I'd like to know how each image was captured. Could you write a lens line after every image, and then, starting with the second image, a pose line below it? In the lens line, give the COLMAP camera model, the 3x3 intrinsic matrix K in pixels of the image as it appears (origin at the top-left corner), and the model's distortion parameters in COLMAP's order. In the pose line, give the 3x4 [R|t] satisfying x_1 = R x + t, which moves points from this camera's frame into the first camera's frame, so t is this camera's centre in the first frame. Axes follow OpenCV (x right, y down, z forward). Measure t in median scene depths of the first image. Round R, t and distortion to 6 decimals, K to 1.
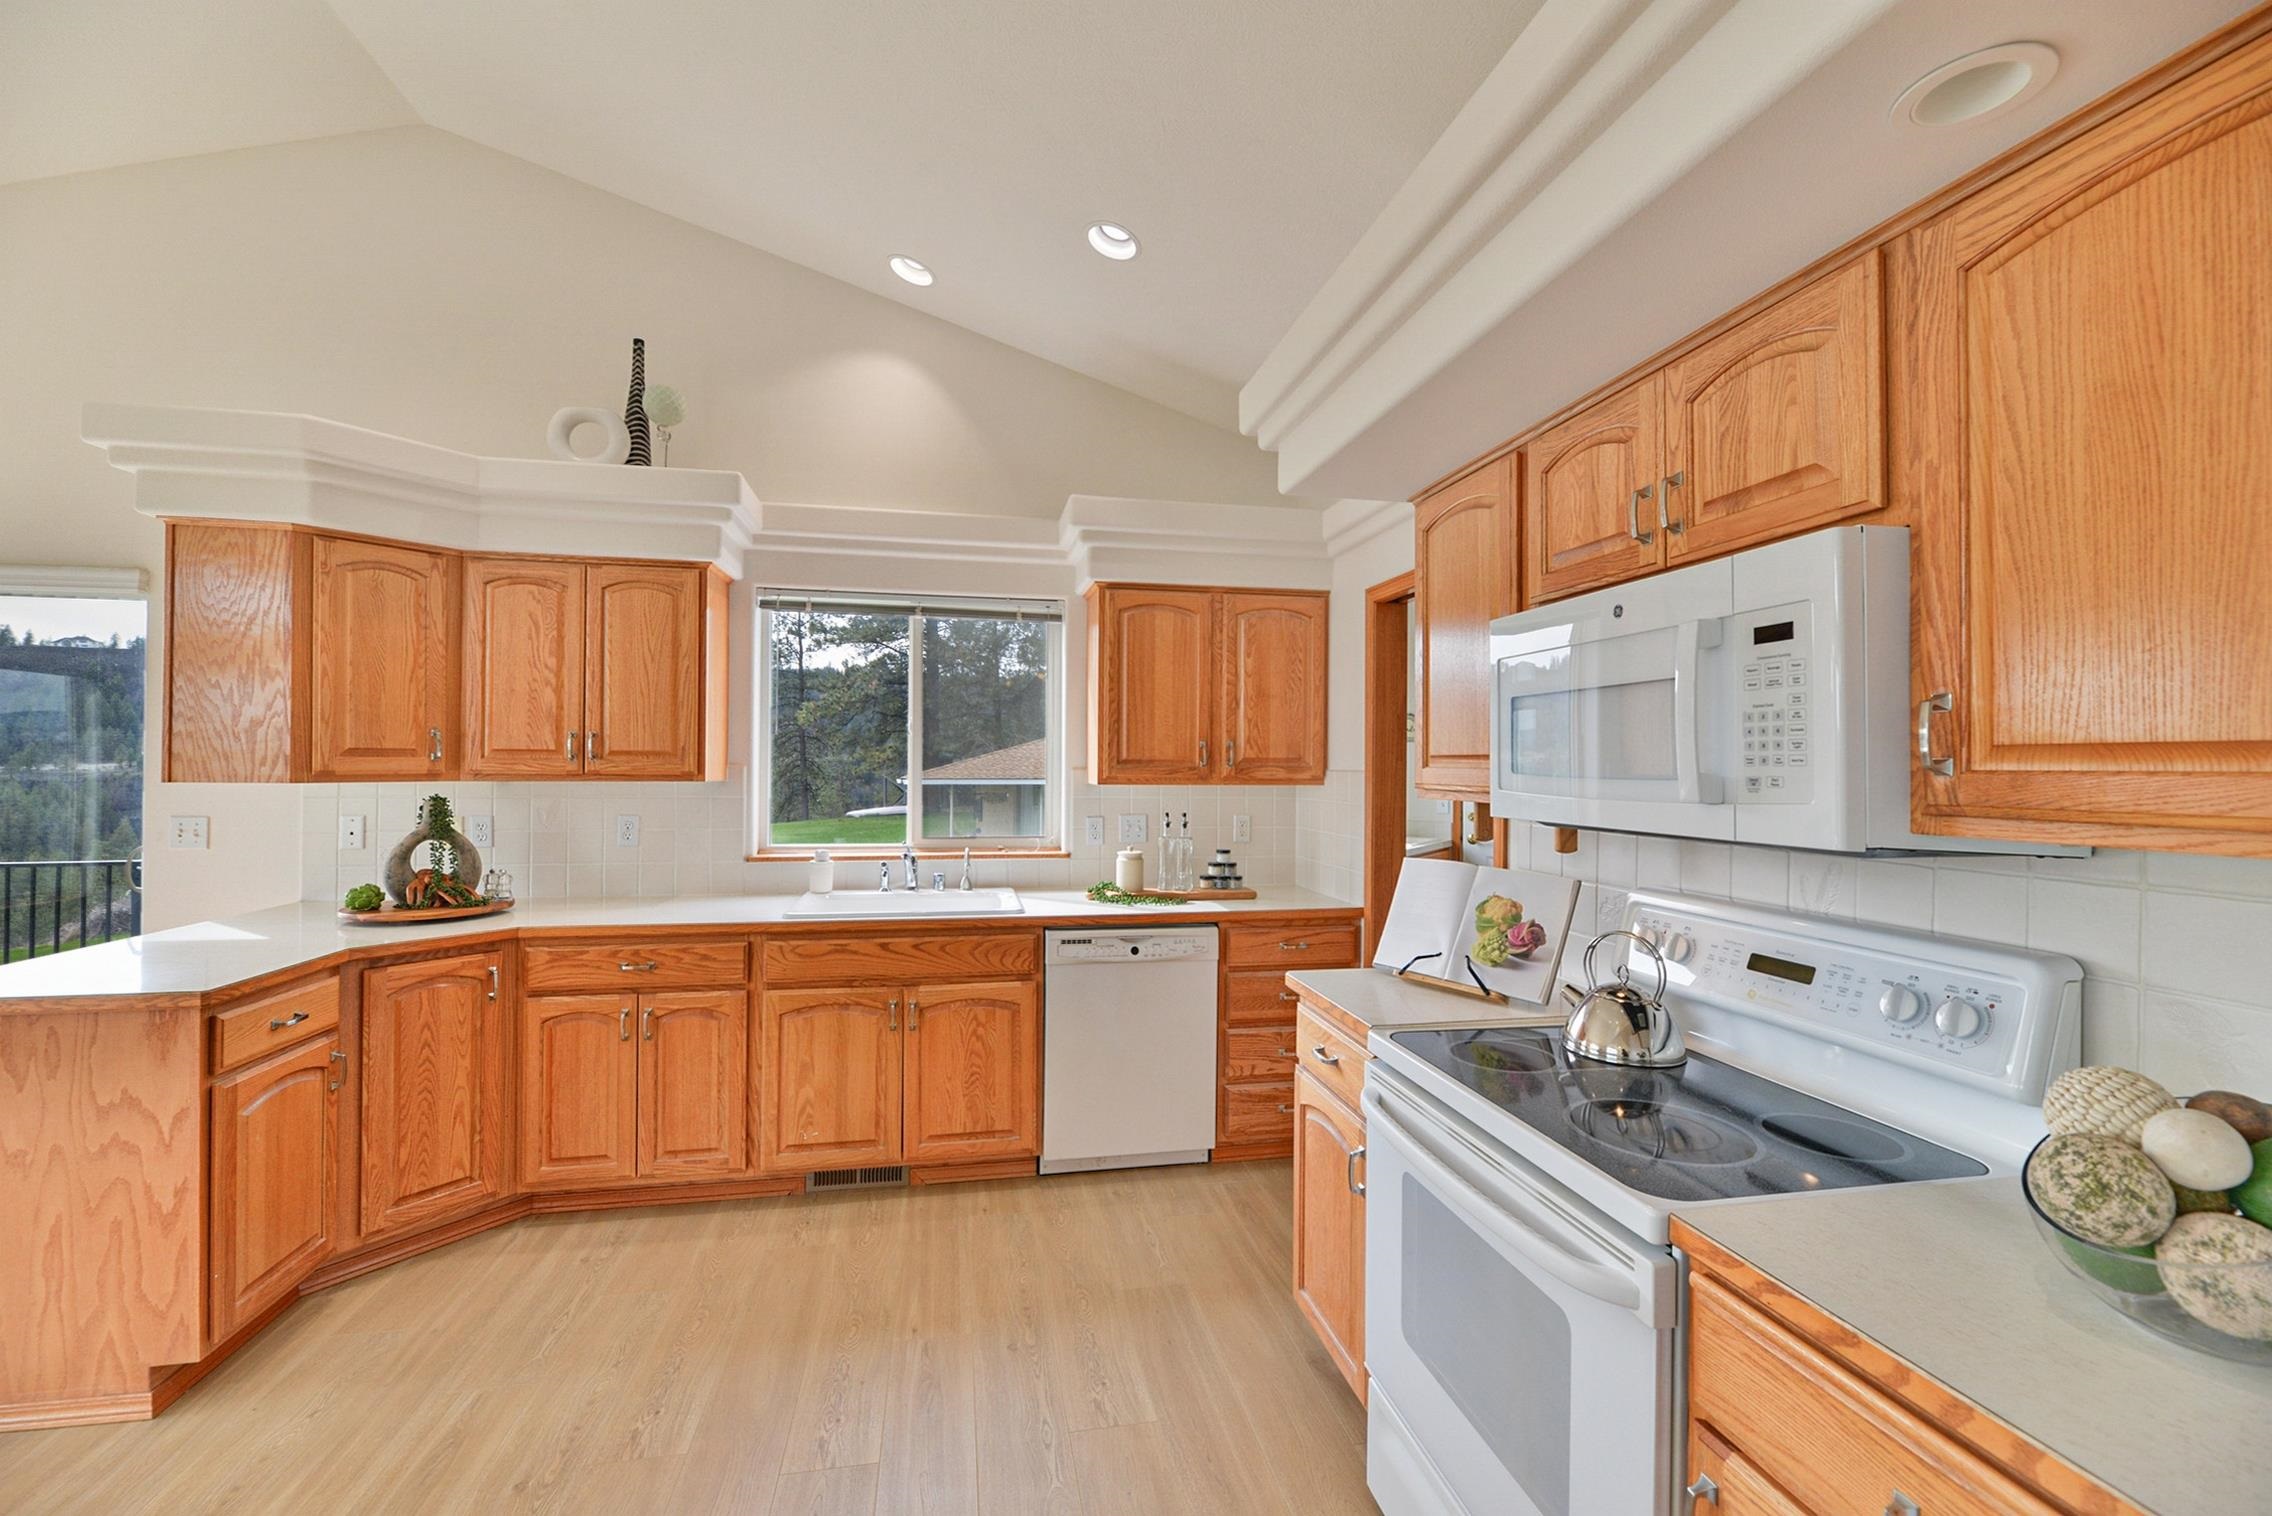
lens RADIAL K [[921.7, 0, 1120.3], [0, 921.7, 760.1], [0, 0, 1]] dist [-0.003634, 0.000230]
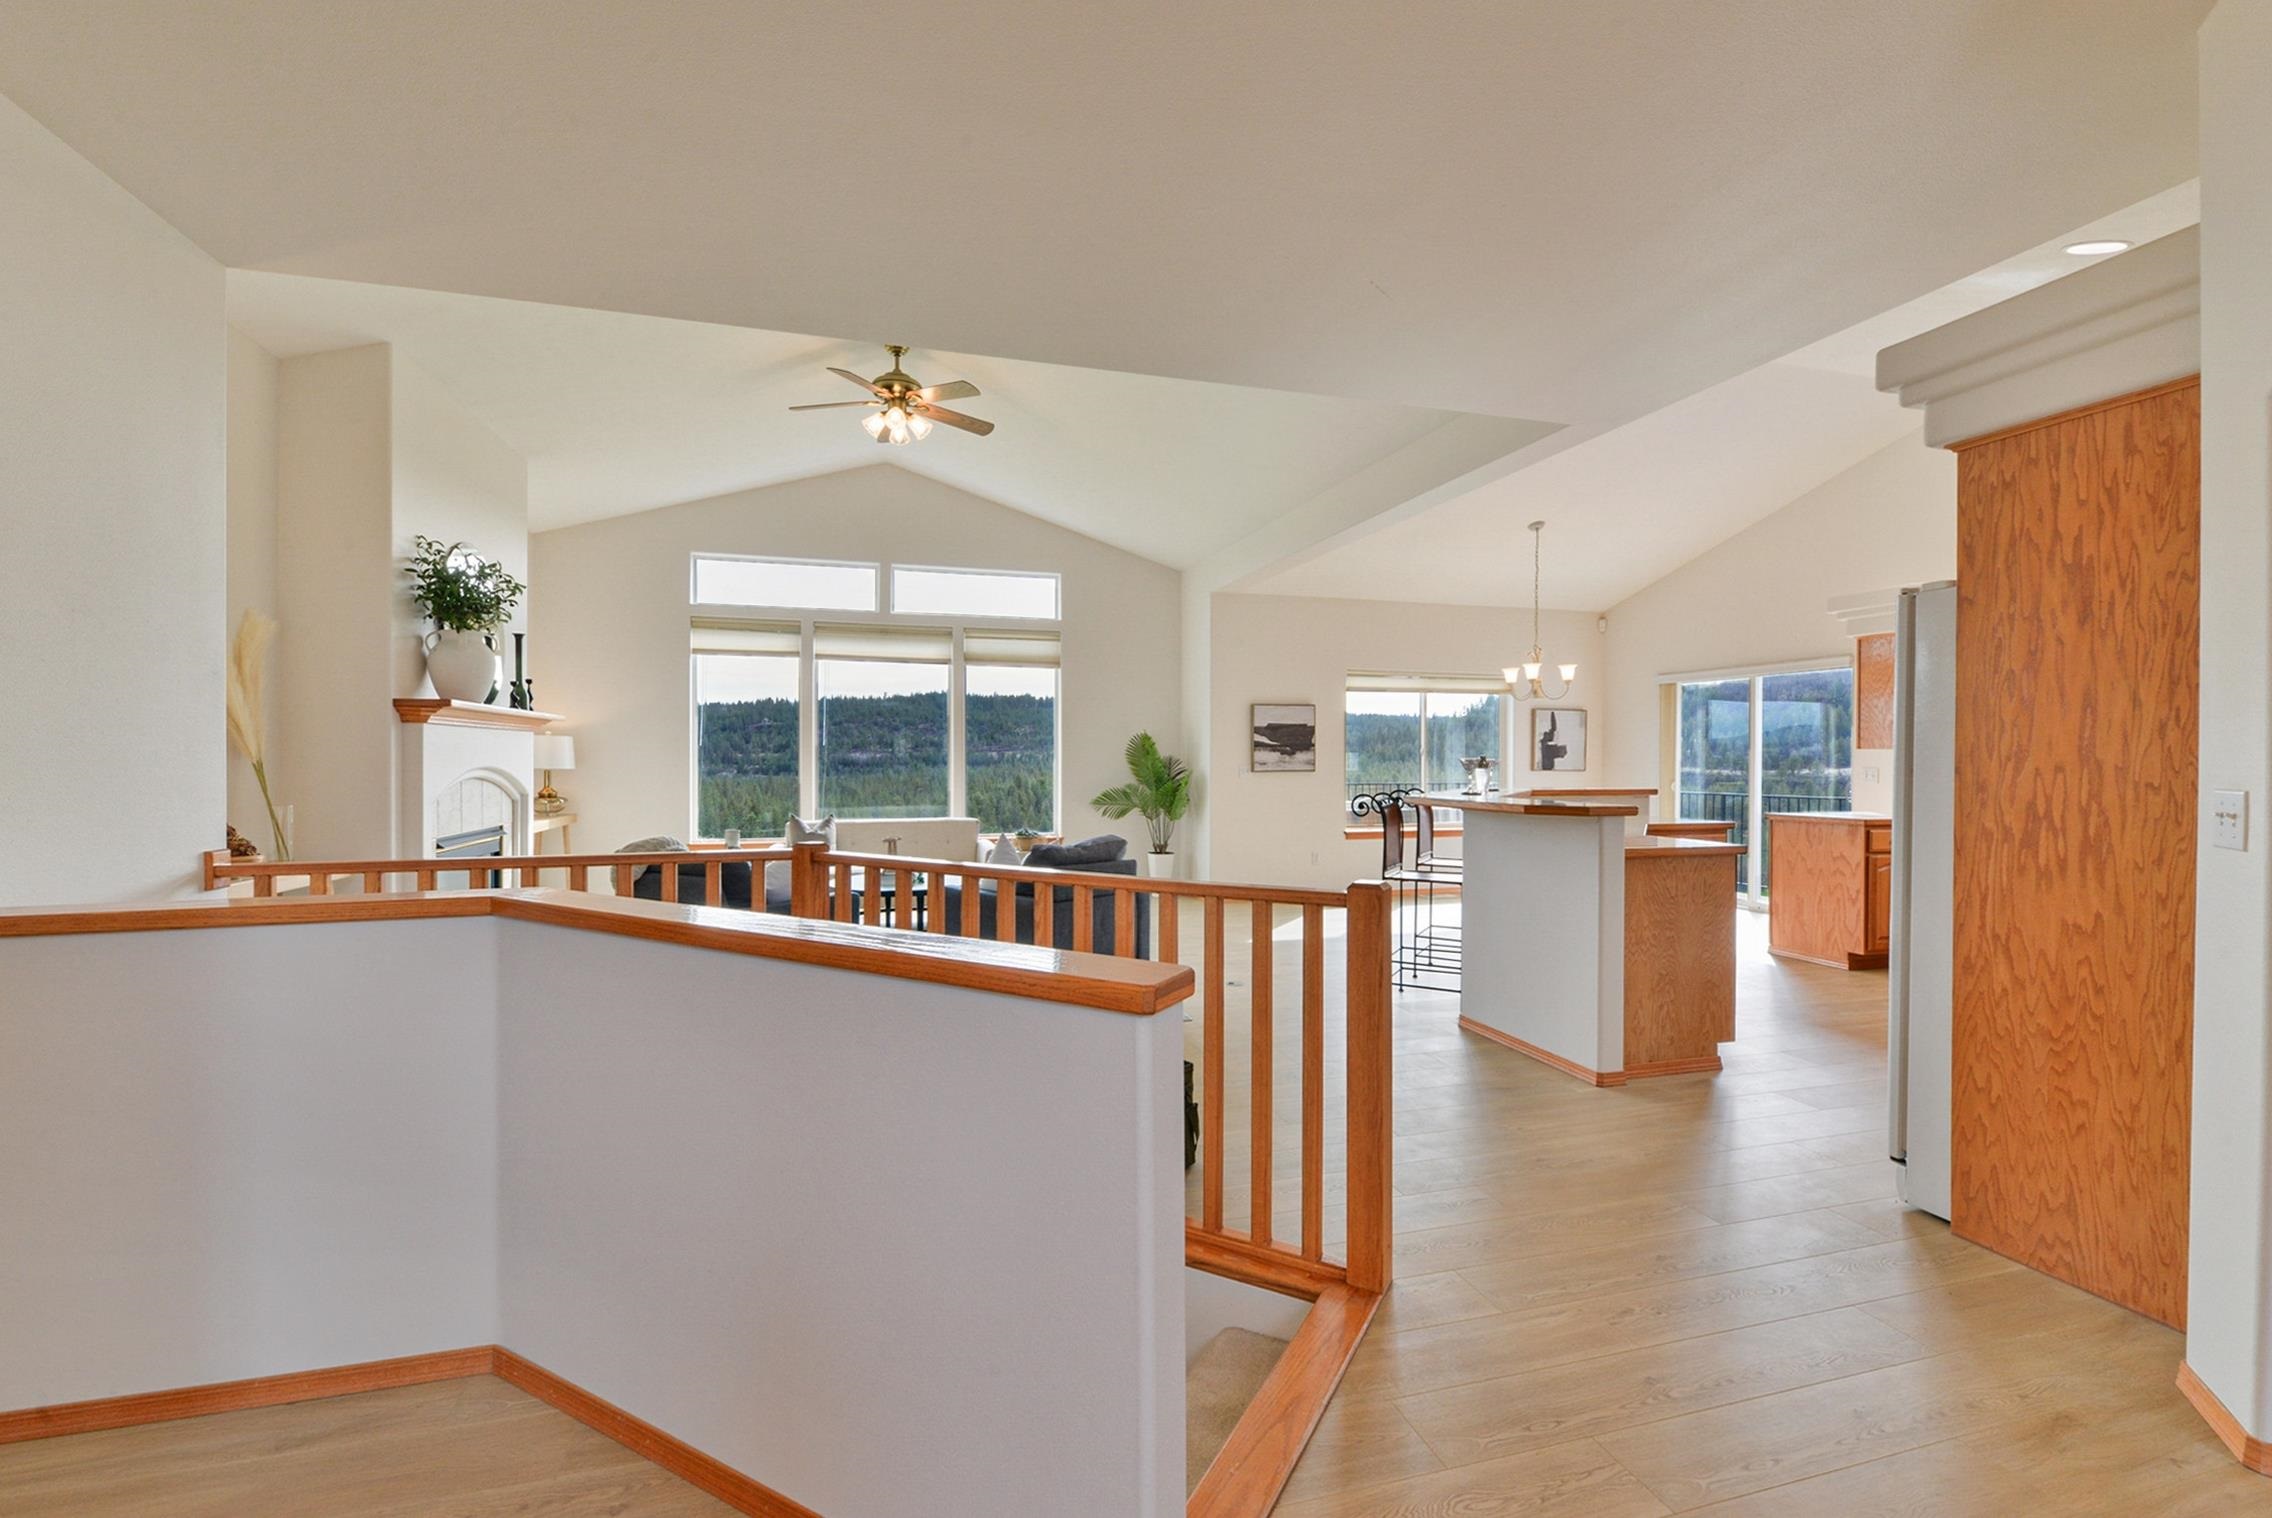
lens RADIAL K [[921.7, 0, 1113.3], [0, 921.7, 763.0], [0, 0, 1]] dist [-0.003634, 0.000230]
pose [[0.062960, -0.002524, -0.998013, 1.137548], [0.000801, 0.999997, -0.002479, 0.062277], [0.998016, -0.000643, 0.062962, -1.004197]]
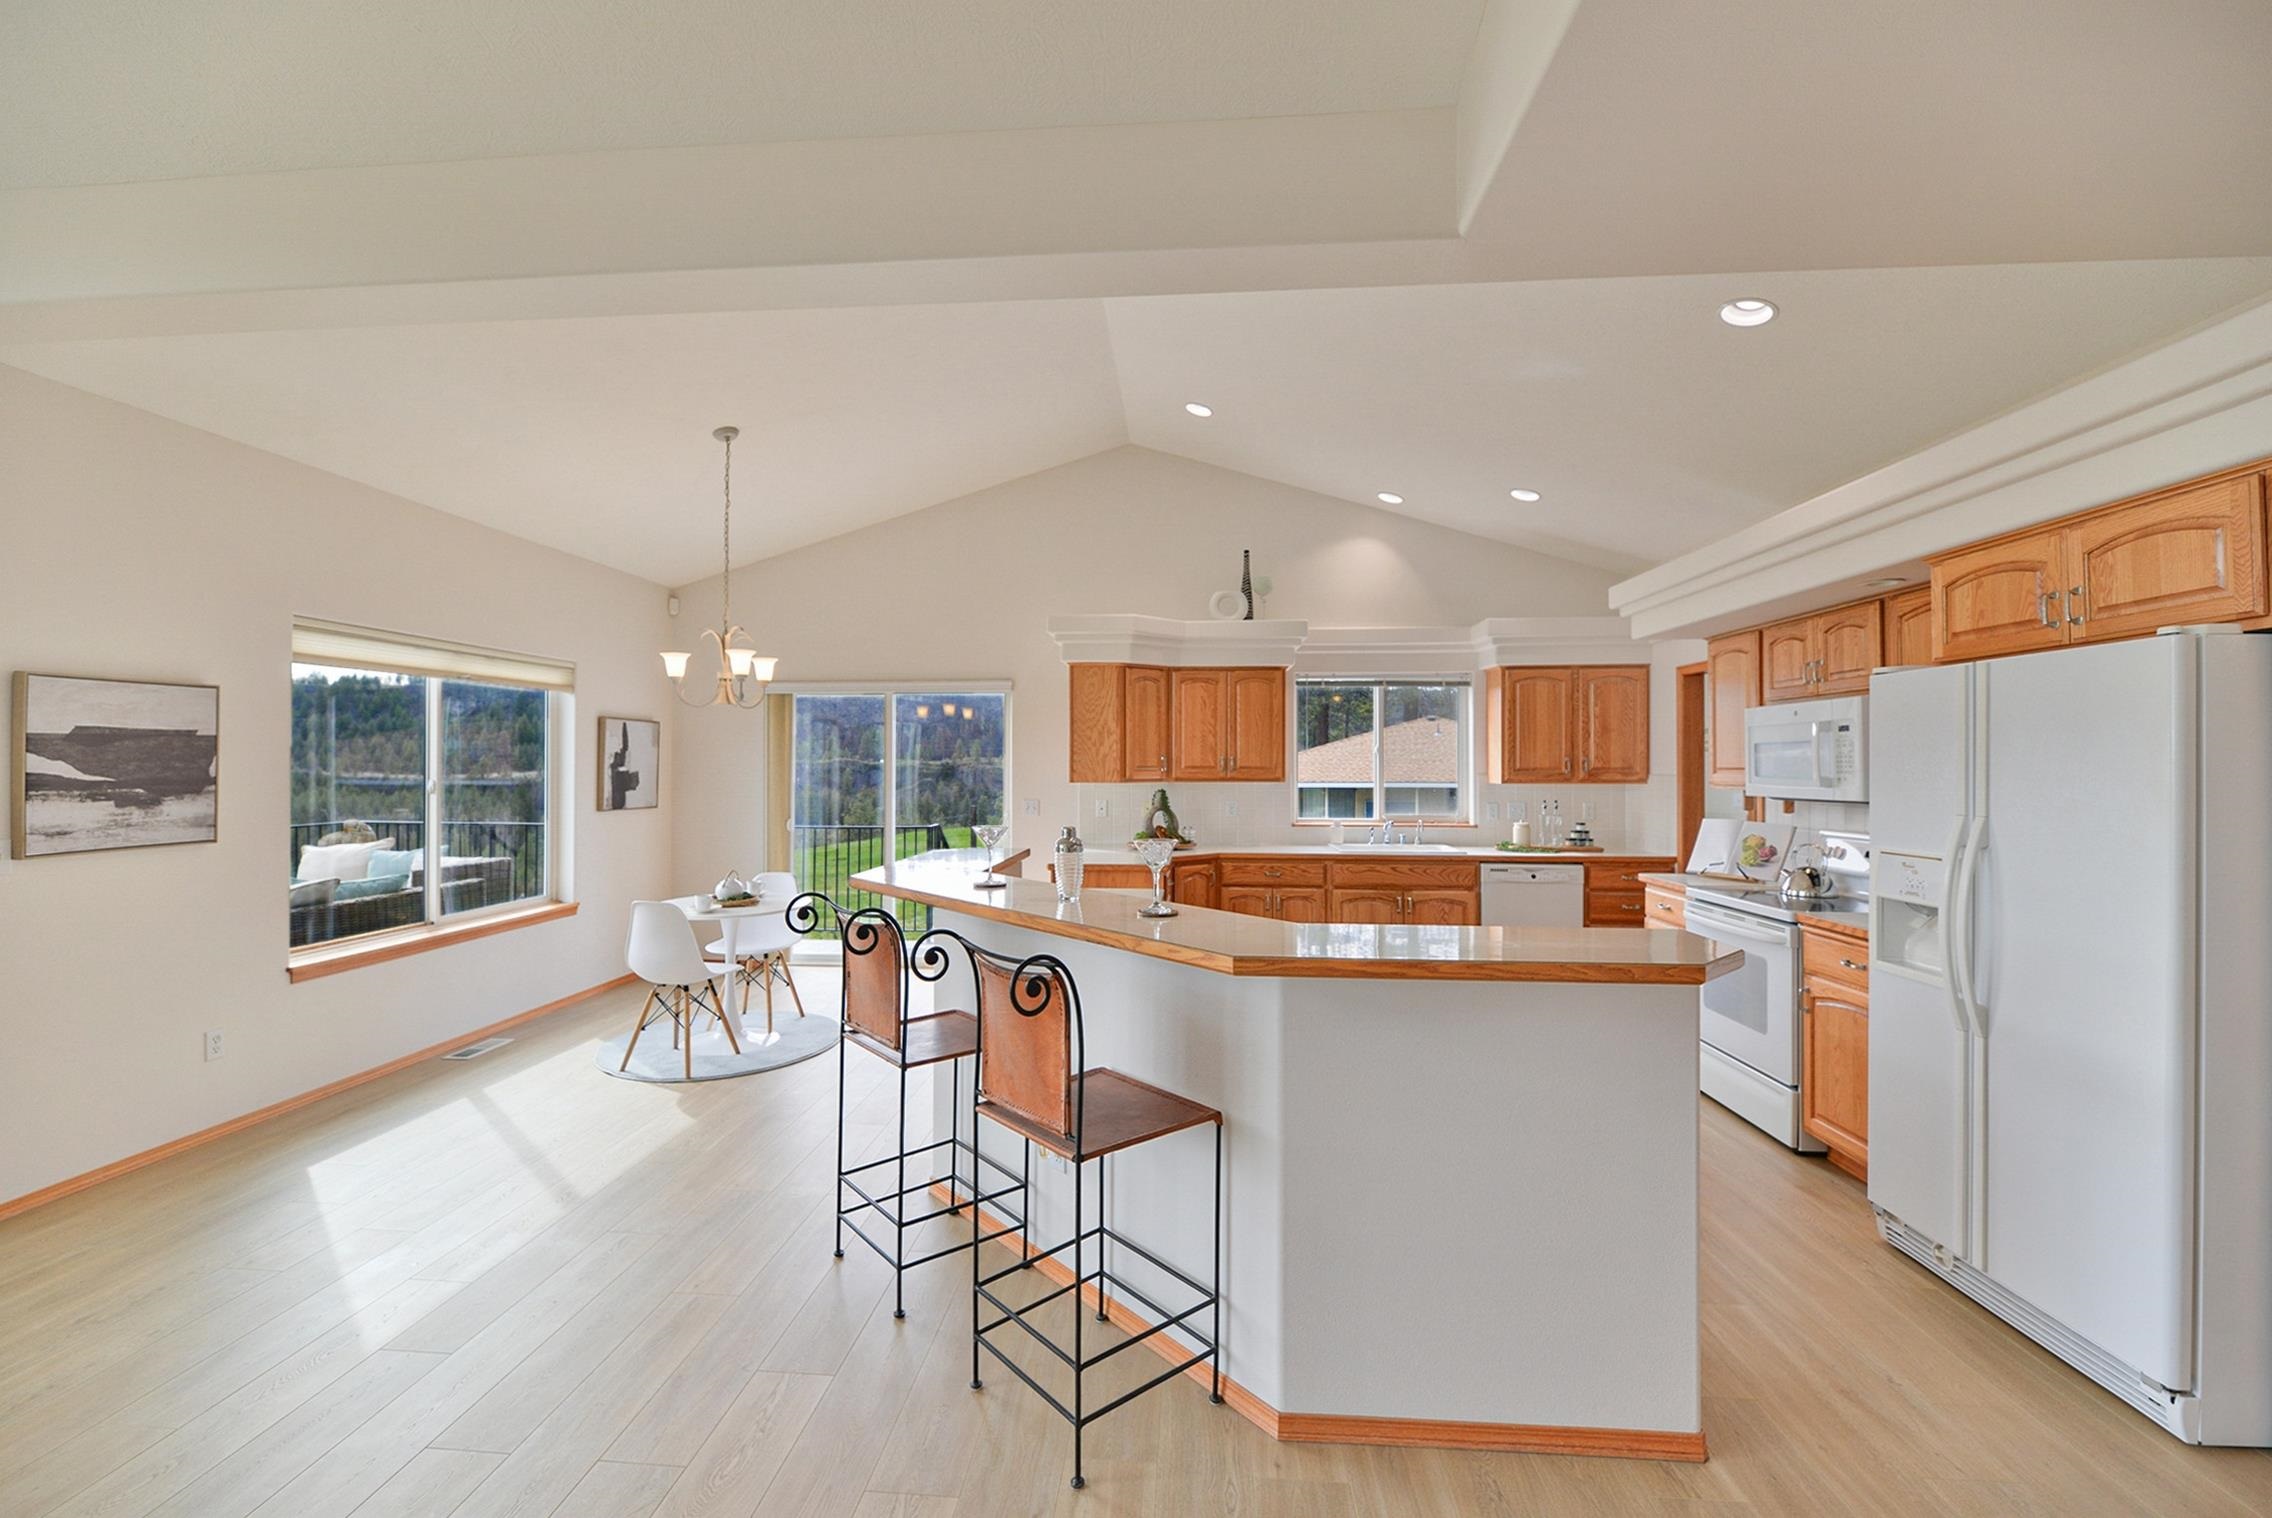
lens RADIAL K [[921.7, 0, 1119.4], [0, 921.7, 764.2], [0, 0, 1]] dist [-0.003634, 0.000230]
pose [[0.964166, -0.007328, -0.265197, -0.319137], [0.007441, 0.999972, -0.000579, -0.017080], [0.265194, -0.001415, 0.964194, -1.052150]]
